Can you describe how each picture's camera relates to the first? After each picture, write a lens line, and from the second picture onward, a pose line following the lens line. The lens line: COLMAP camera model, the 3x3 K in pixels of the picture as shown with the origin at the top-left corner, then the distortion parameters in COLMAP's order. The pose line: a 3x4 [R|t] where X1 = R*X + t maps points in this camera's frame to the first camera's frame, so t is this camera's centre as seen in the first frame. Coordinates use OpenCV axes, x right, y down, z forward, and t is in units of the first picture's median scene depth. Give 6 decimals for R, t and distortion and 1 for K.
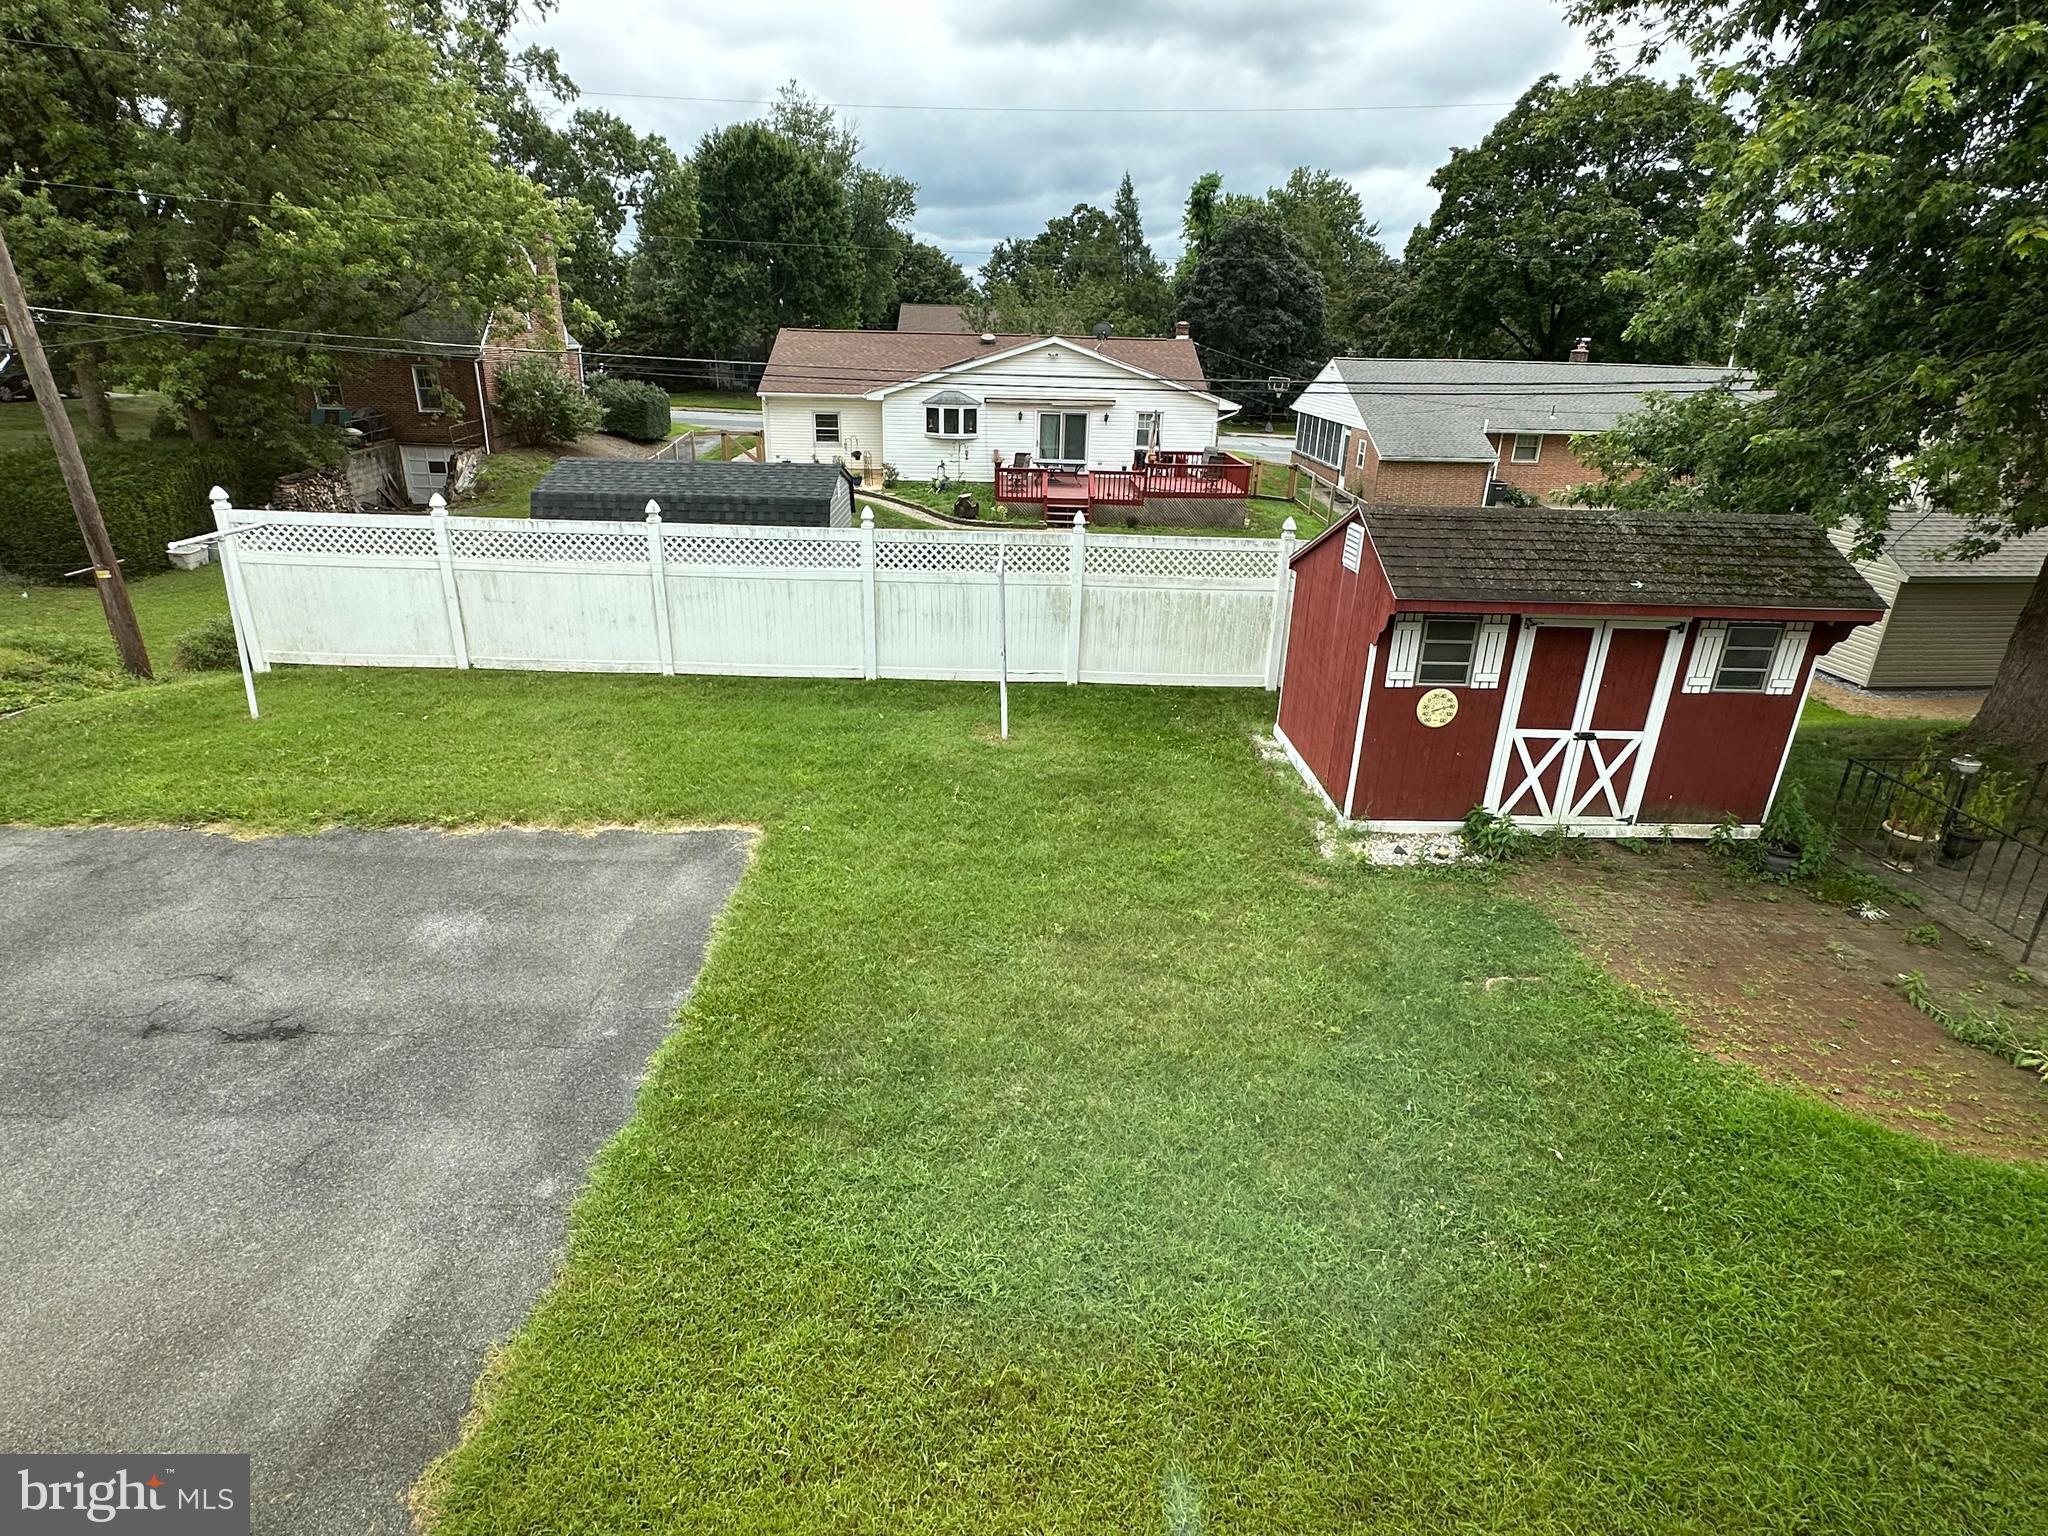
lens RADIAL K [[1078.2, 0, 1028.6], [0, 1078.2, 774.5], [0, 0, 1]] dist [-0.003251, 0.000762]
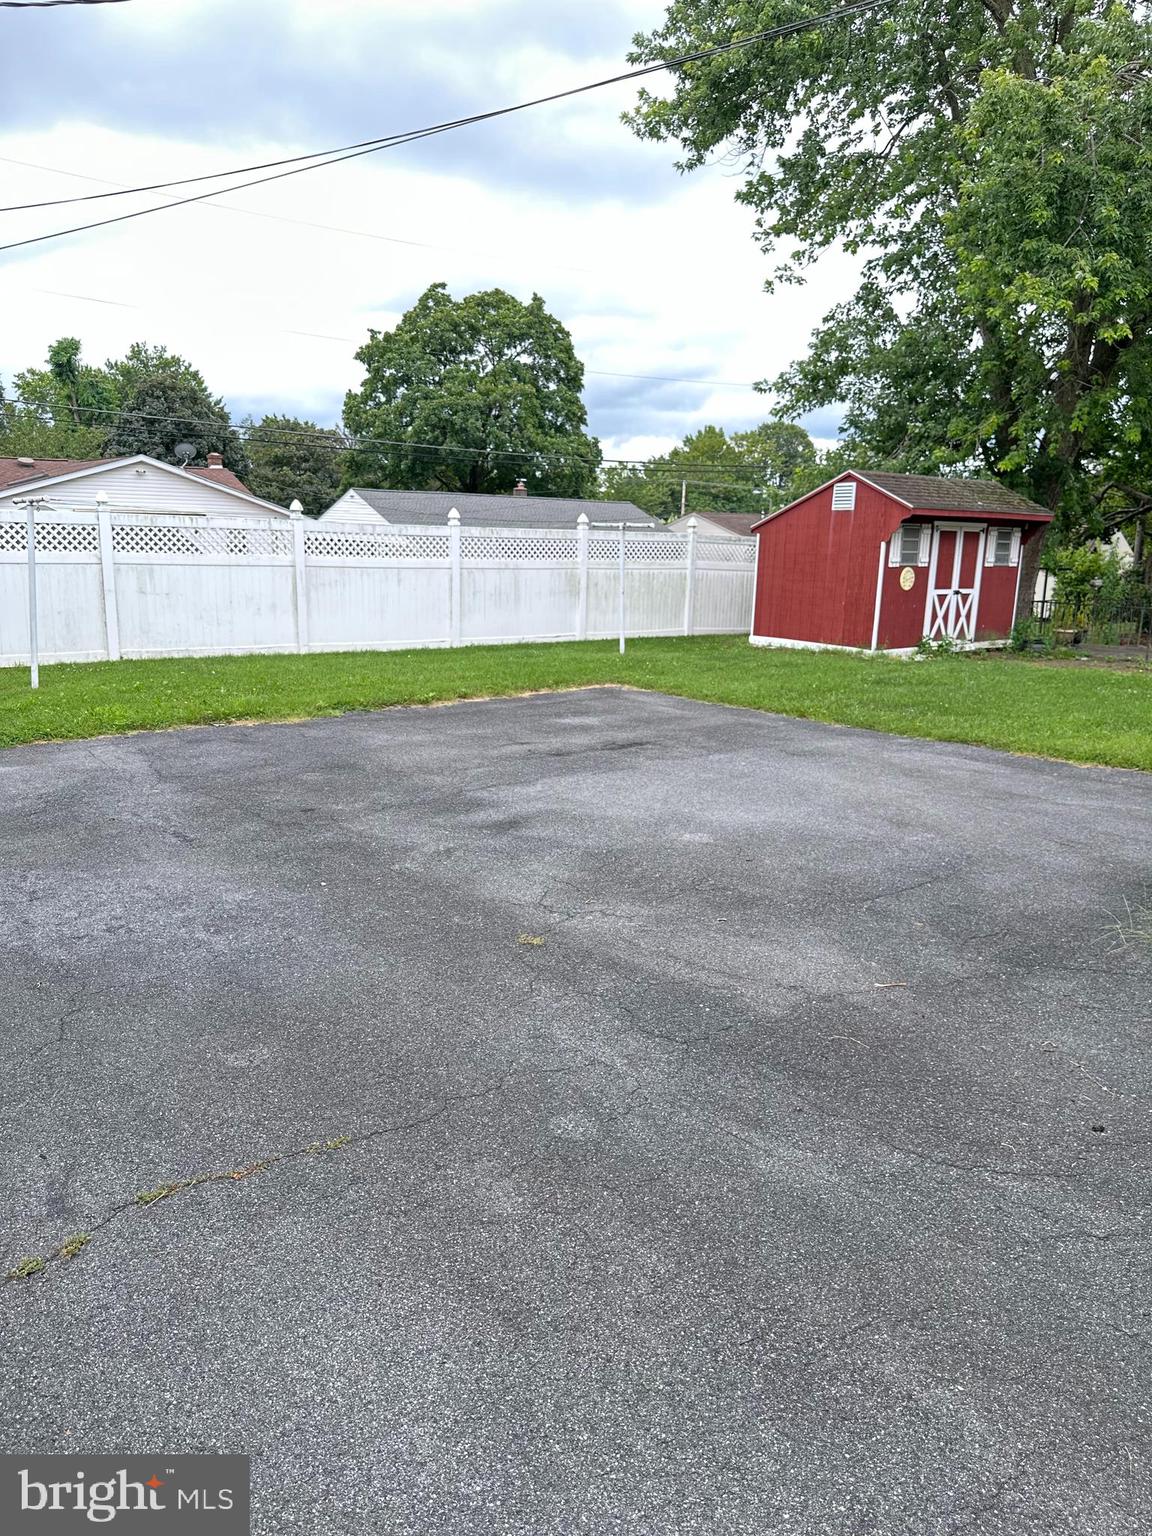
lens RADIAL K [[1078.1, 0, 576.0], [0, 1078.1, 768.0], [0, 0, 1]] dist [0.146289, -0.288192]
pose [[0.798890, -0.133646, 0.586441, -1.127348], [0.224972, 0.970627, -0.085273, 0.265010], [-0.557819, 0.200056, 0.805491, -0.093593]]
